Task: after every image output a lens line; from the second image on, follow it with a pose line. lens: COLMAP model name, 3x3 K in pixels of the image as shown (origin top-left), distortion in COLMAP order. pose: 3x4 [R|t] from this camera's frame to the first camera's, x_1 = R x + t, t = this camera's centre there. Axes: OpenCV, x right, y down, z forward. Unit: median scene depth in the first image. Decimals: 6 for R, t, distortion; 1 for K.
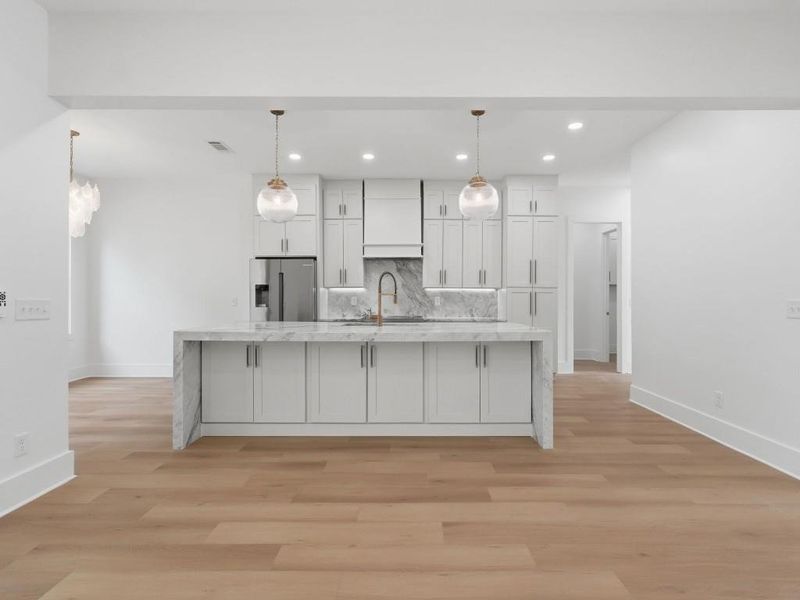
lens RADIAL K [[396.3, 0, 406.0], [0, 396.3, 298.1], [0, 0, 1]] dist [-0.000736, 0.000424]
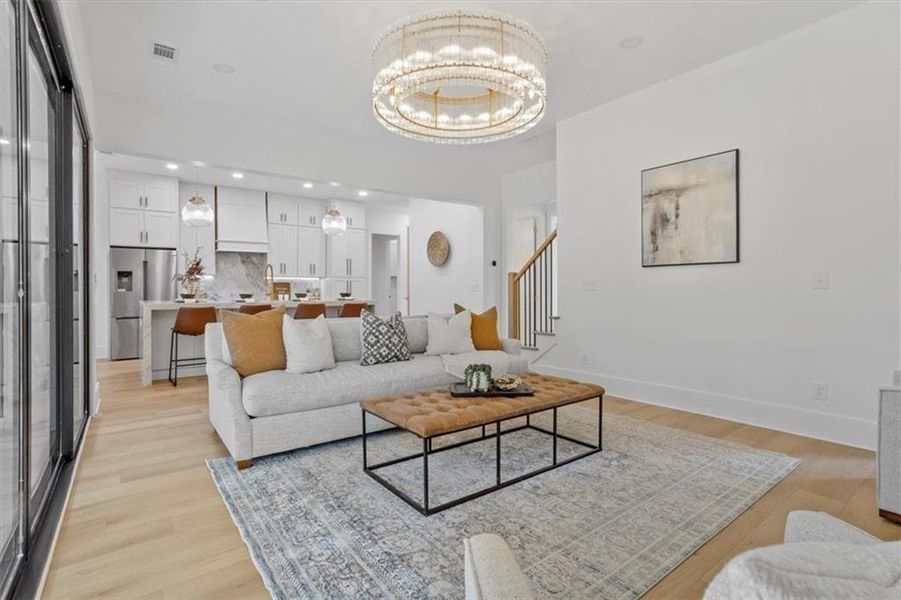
lens RADIAL K [[435.5, 0, 444.8], [0, 435.5, 293.4], [0, 0, 1]] dist [-0.033805, 0.011402]
pose [[0.806878, -0.007105, 0.590675, -0.341597], [0.004634, 0.999973, 0.005698, 0.024872], [-0.590700, -0.001860, 0.806889, -0.499729]]
